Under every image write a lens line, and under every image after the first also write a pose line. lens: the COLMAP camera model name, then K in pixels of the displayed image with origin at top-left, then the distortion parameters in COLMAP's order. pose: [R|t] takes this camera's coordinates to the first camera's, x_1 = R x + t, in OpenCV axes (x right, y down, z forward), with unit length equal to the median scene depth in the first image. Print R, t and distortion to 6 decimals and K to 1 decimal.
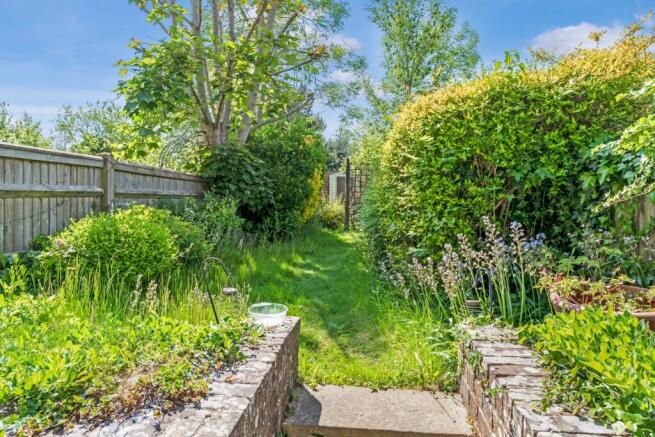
lens RADIAL K [[418.6, 0, 329.8], [0, 418.6, 217.9], [0, 0, 1]] dist [-0.007159, 0.000000]
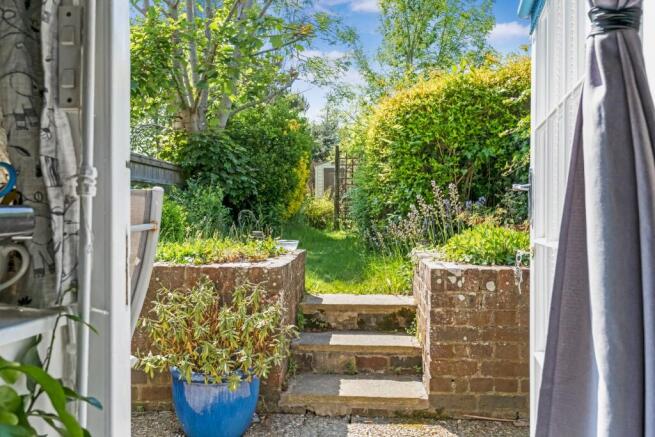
lens RADIAL K [[564.9, 0, 325.8], [0, 564.9, 218.6], [0, 0, 1]] dist [0.010565, 0.001467]
pose [[0.999697, -0.011745, 0.021610, -0.011463], [0.012073, 0.999813, -0.015105, 0.041272], [-0.021429, 0.015361, 0.999652, -0.256815]]
